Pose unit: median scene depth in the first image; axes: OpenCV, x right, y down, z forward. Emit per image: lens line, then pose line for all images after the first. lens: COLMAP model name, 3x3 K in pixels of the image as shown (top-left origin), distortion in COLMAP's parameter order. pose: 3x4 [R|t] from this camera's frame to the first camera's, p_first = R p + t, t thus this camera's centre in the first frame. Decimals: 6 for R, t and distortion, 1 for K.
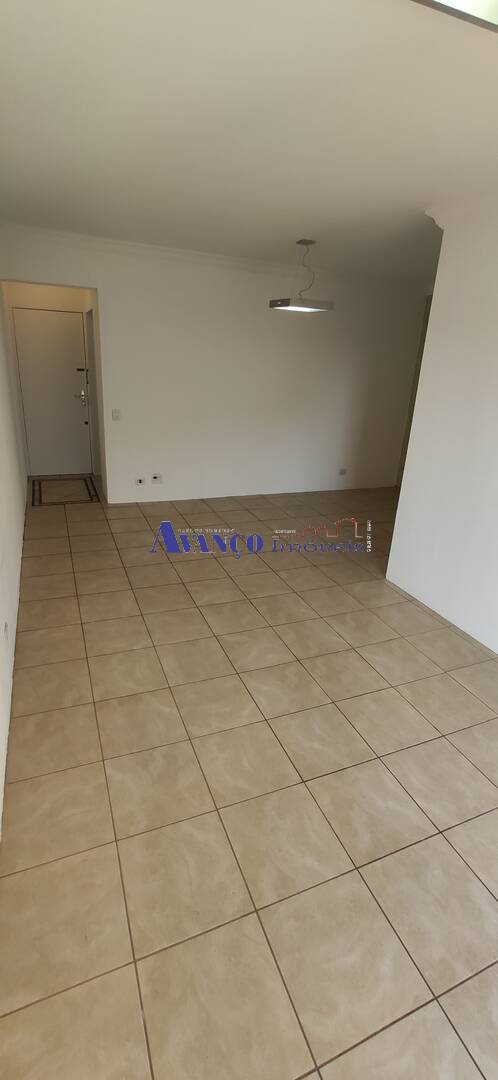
lens RADIAL K [[465.3, 0, 246.5], [0, 465.3, 540.9], [0, 0, 1]] dist [-0.049649, 0.022368]
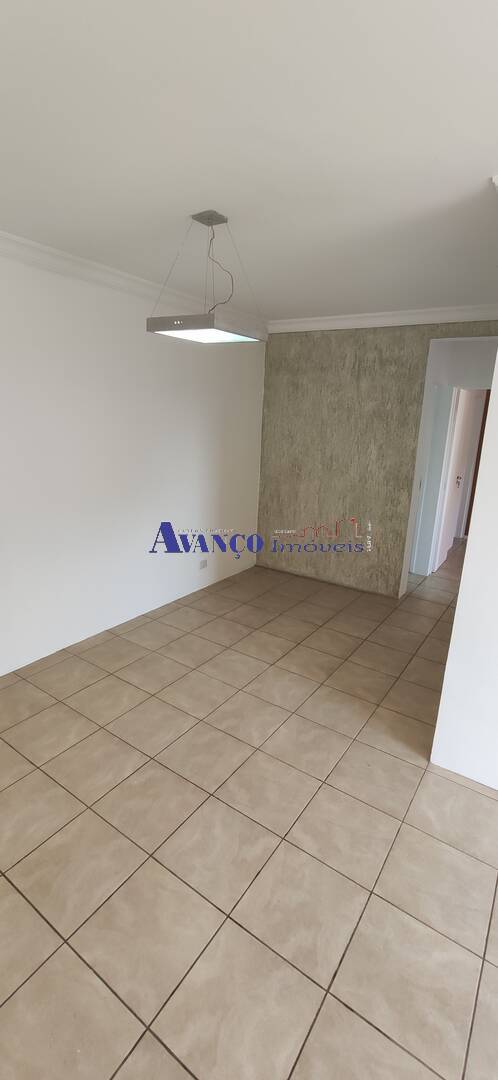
lens RADIAL K [[465.3, 0, 246.5], [0, 465.3, 540.9], [0, 0, 1]] dist [-0.049649, 0.022368]
pose [[0.839087, -0.162925, 0.519027, -0.180409], [0.209078, 0.977401, -0.031196, -0.245158], [-0.502215, 0.134693, 0.854188, 0.556561]]
